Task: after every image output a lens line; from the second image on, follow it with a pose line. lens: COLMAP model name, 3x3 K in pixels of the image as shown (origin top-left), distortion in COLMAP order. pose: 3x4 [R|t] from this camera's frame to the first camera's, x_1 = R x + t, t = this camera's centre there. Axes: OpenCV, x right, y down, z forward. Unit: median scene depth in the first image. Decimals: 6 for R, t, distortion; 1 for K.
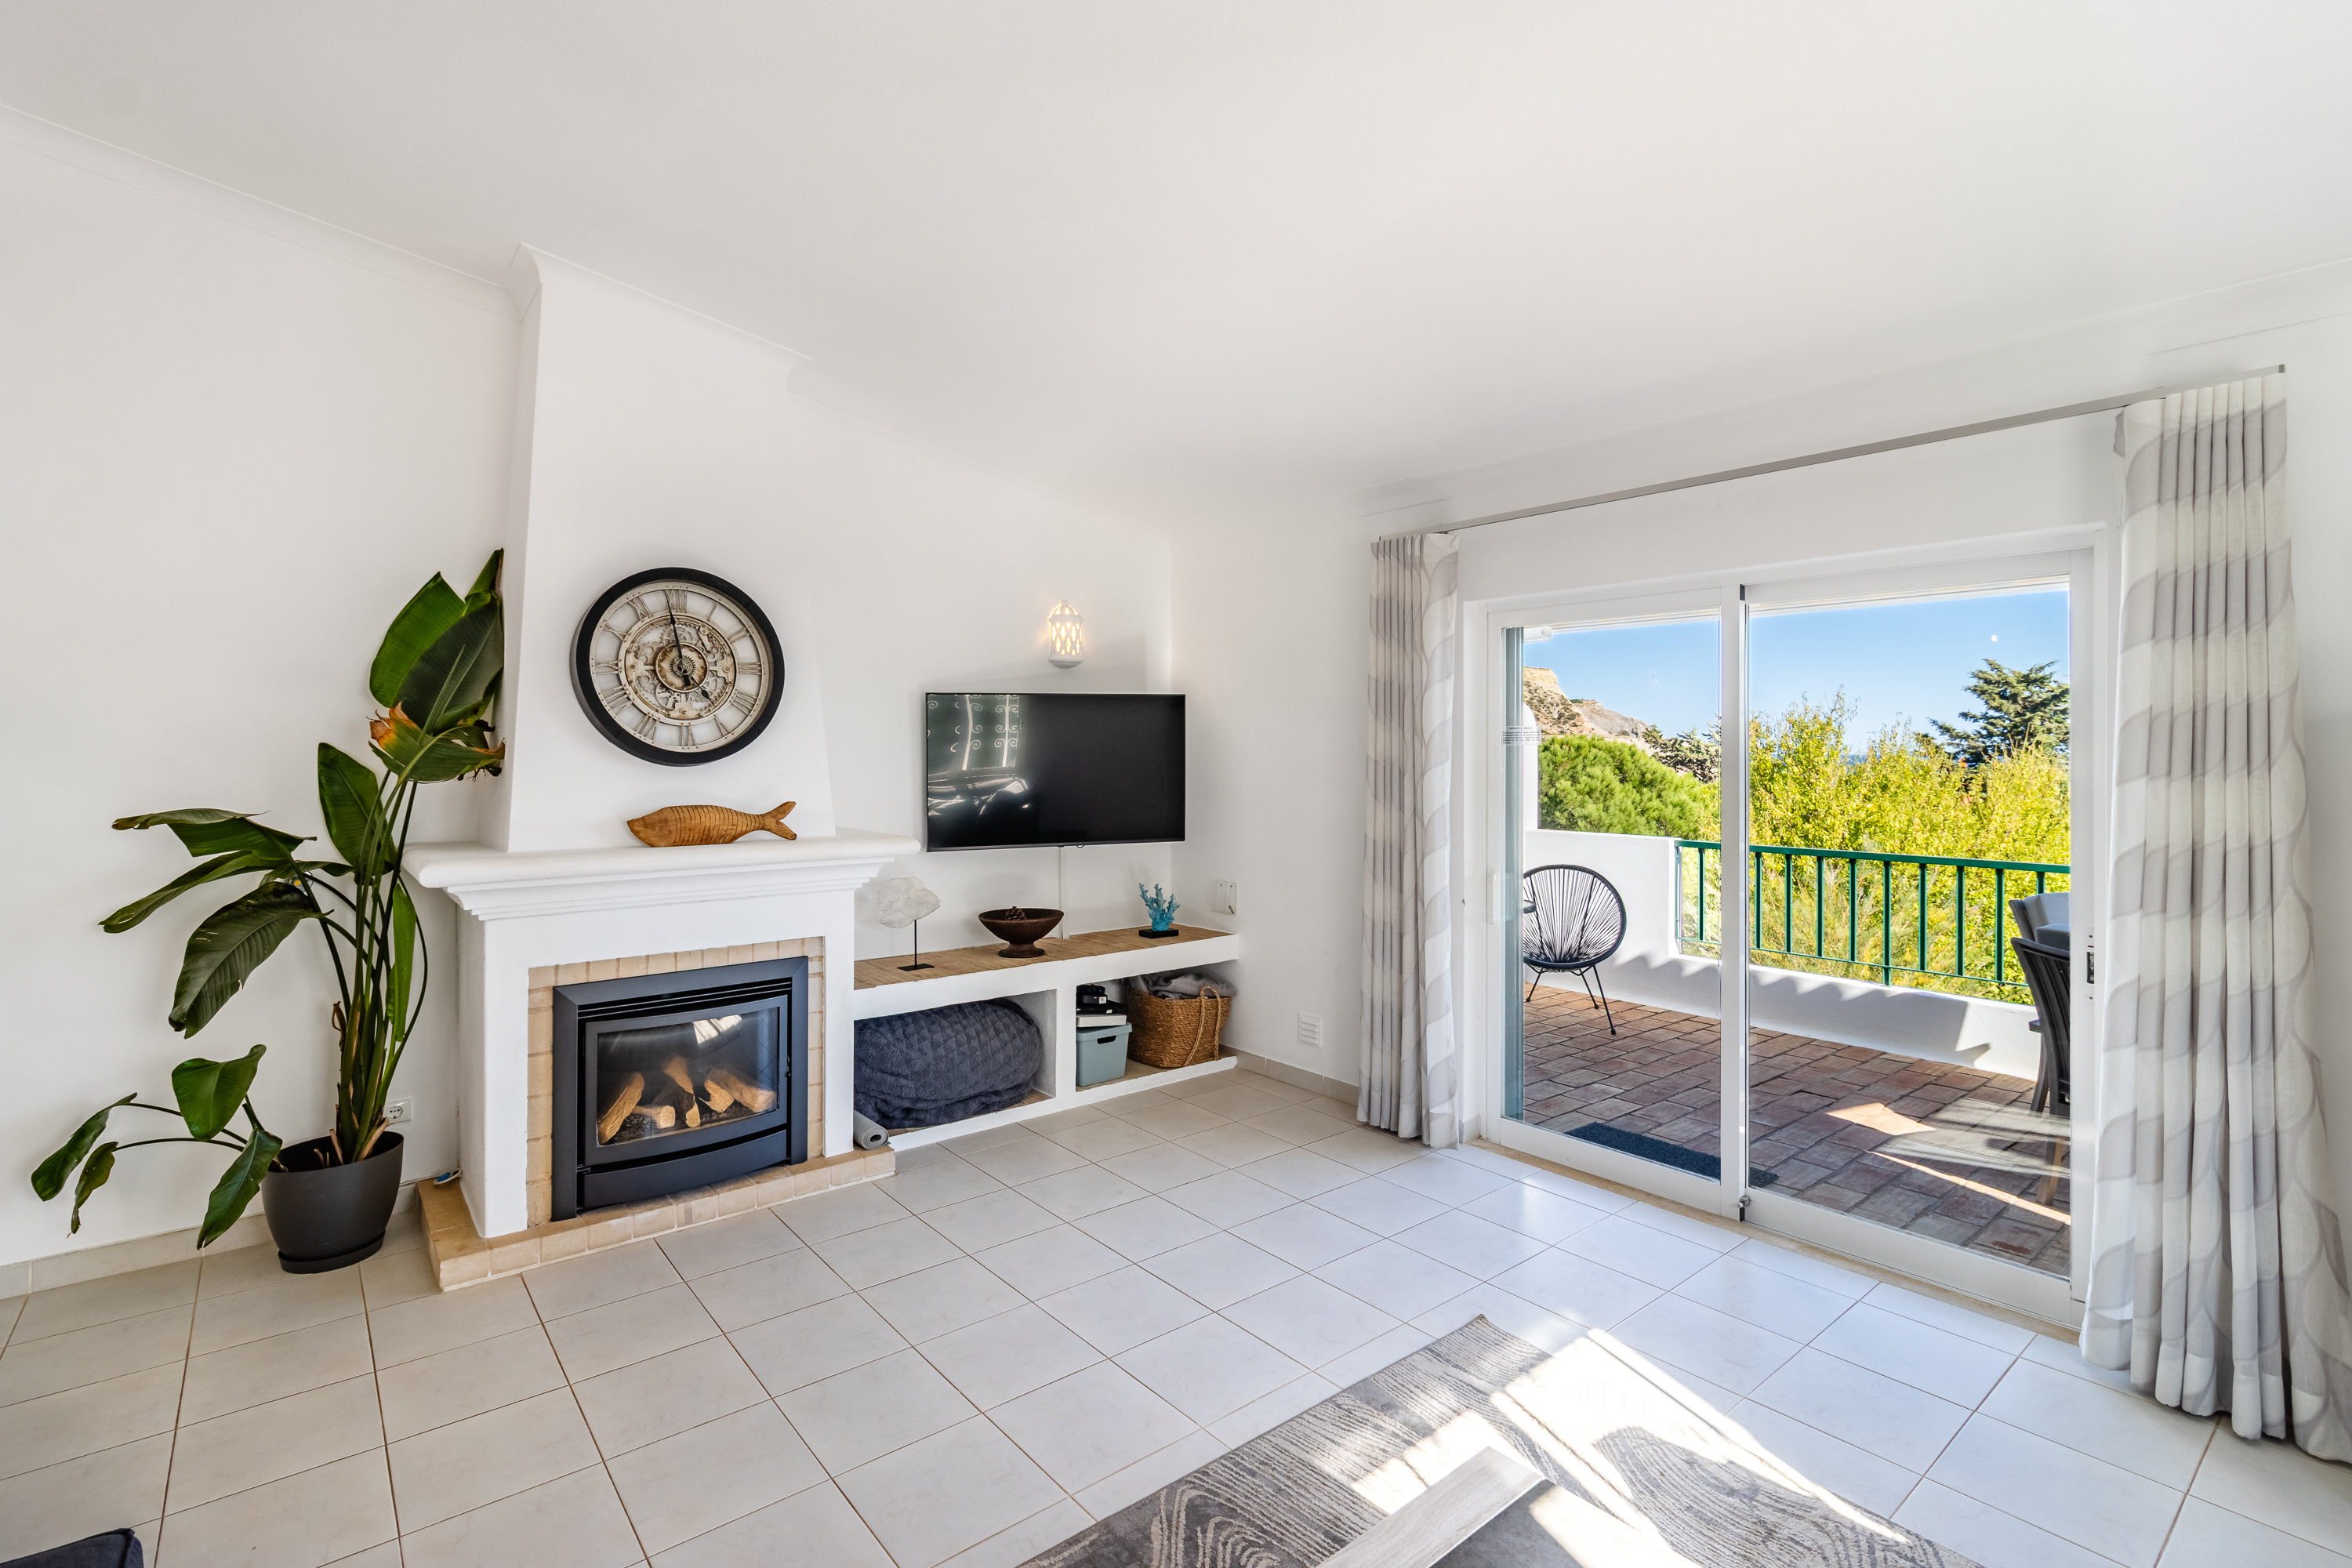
lens RADIAL K [[1084.0, 0, 1181.3], [0, 1084.0, 749.9], [0, 0, 1]] dist [0.002303, -0.000094]
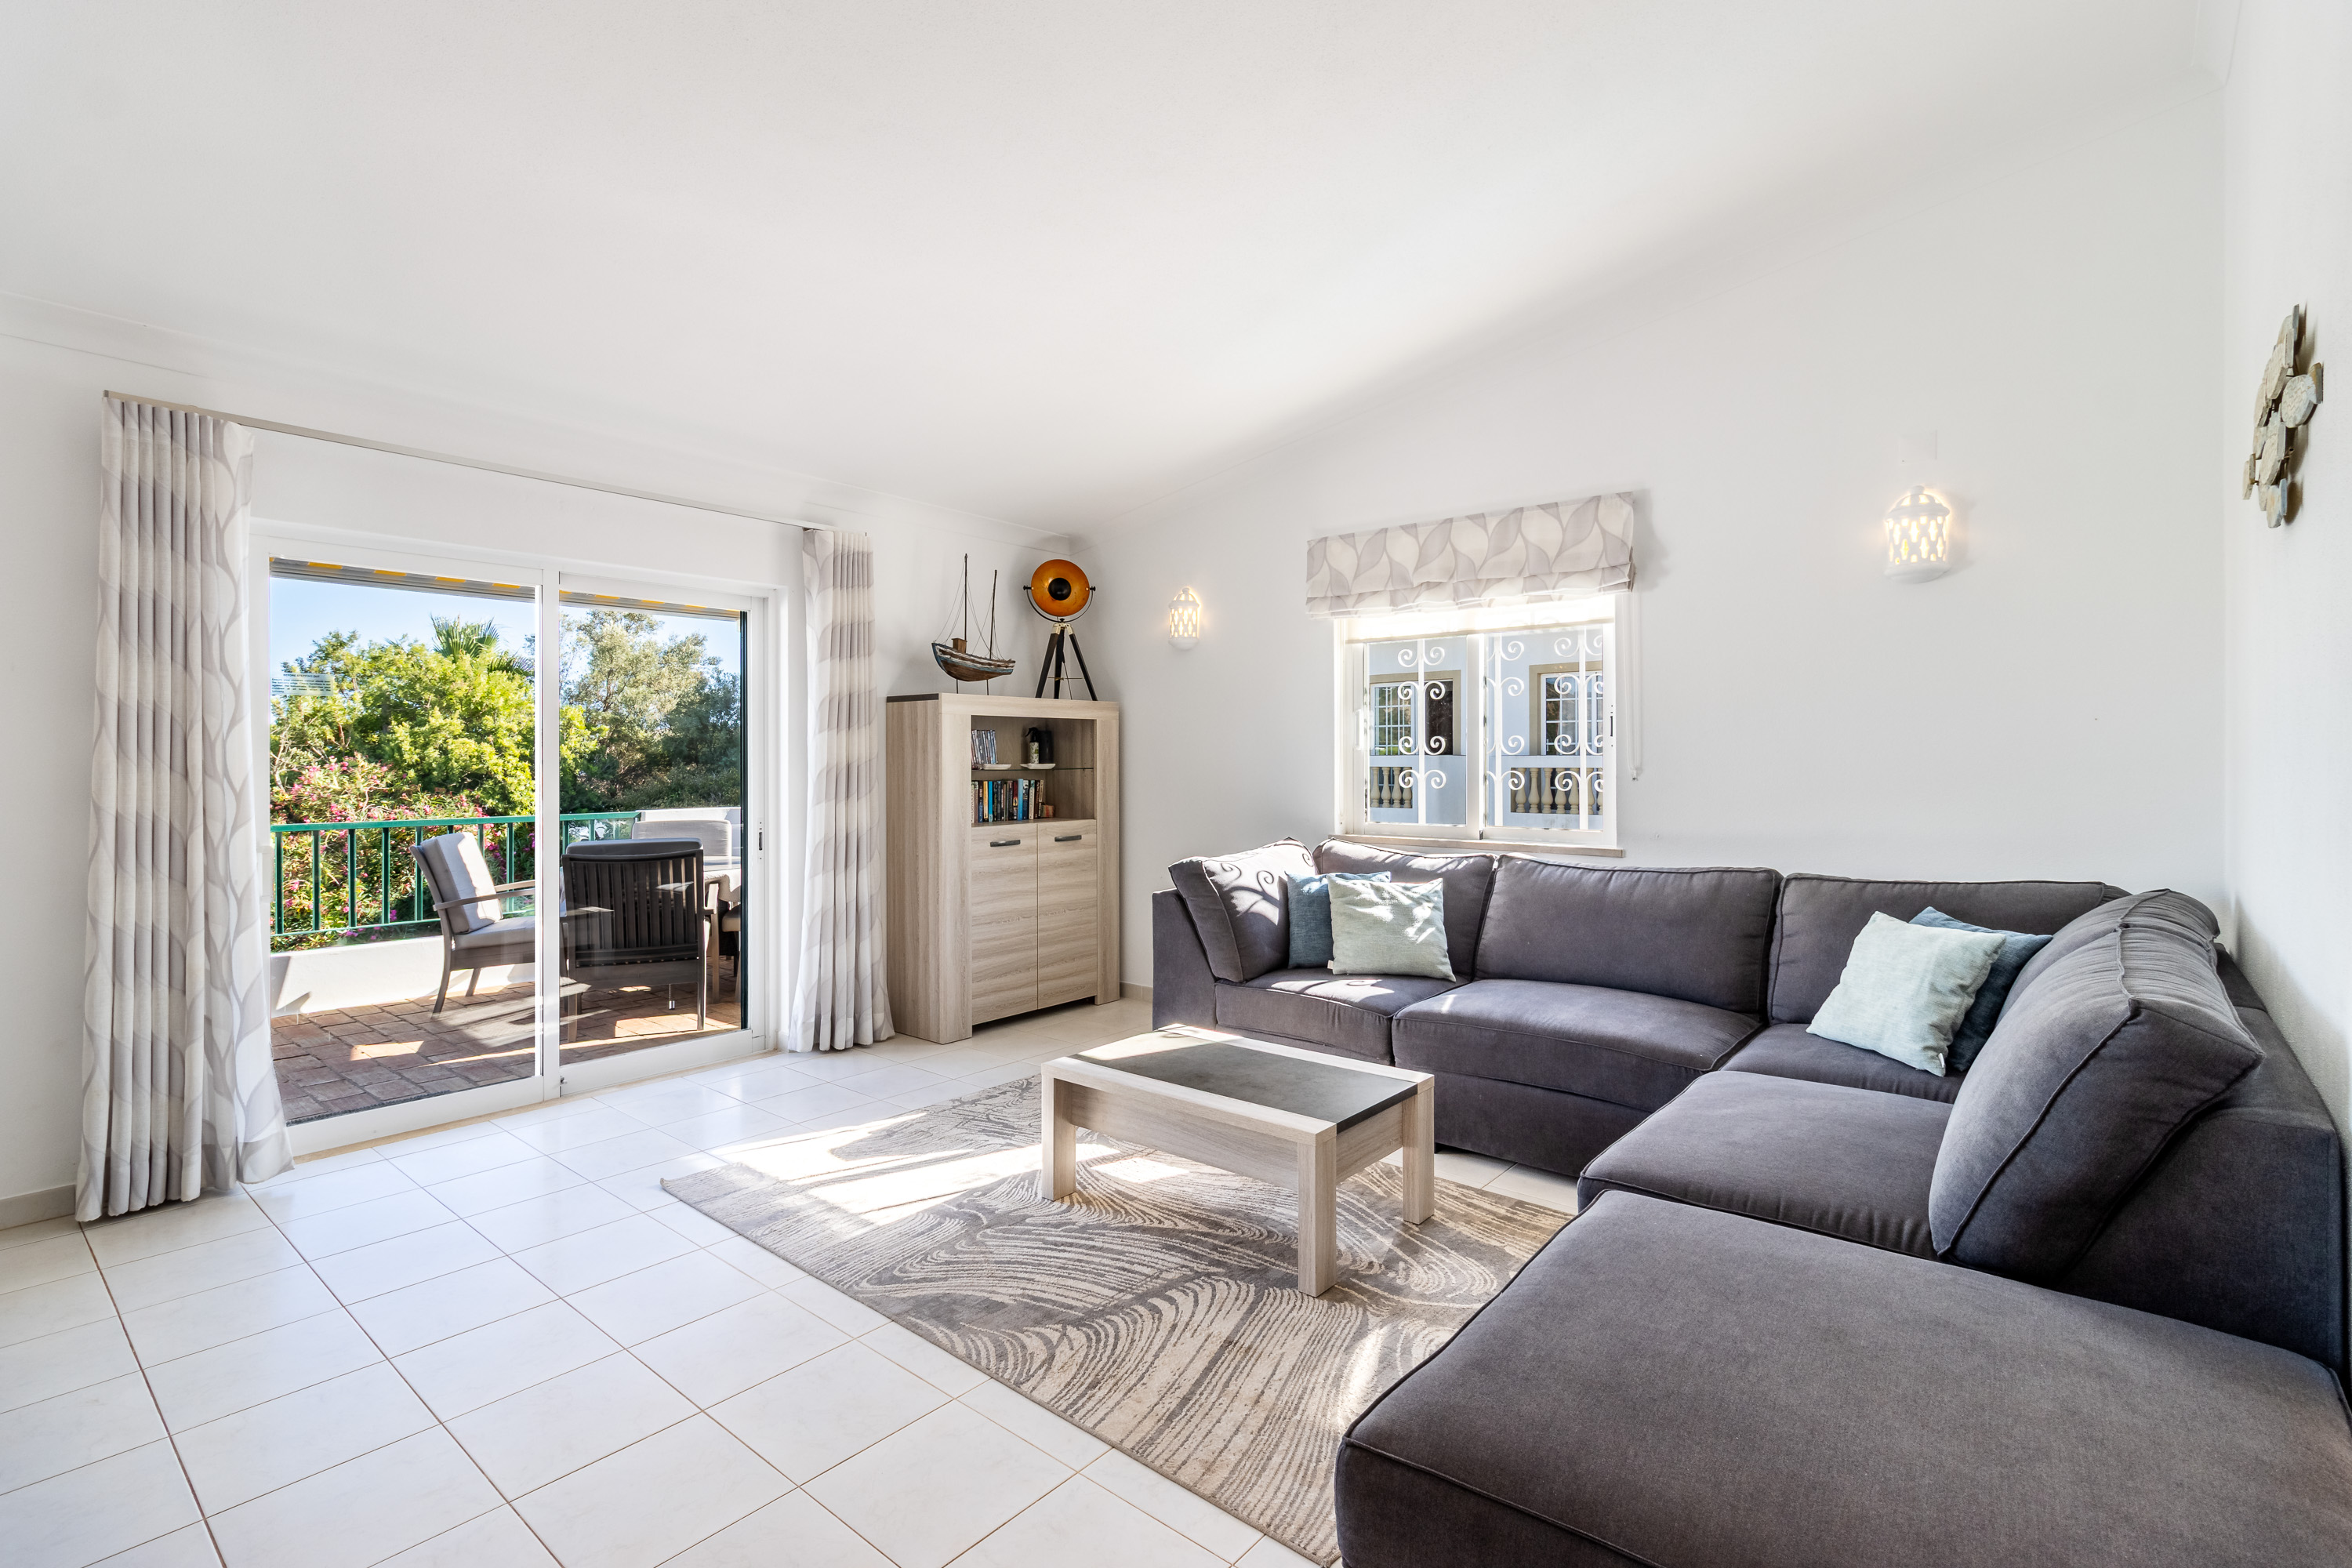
lens RADIAL K [[1084.0, 0, 1153.8], [0, 1084.0, 753.8], [0, 0, 1]] dist [0.002303, -0.000094]
pose [[-0.163847, 0.001506, 0.986485, -0.594542], [-0.003777, 0.999991, -0.002154, 0.039049], [-0.986478, -0.004079, -0.163840, 0.414178]]
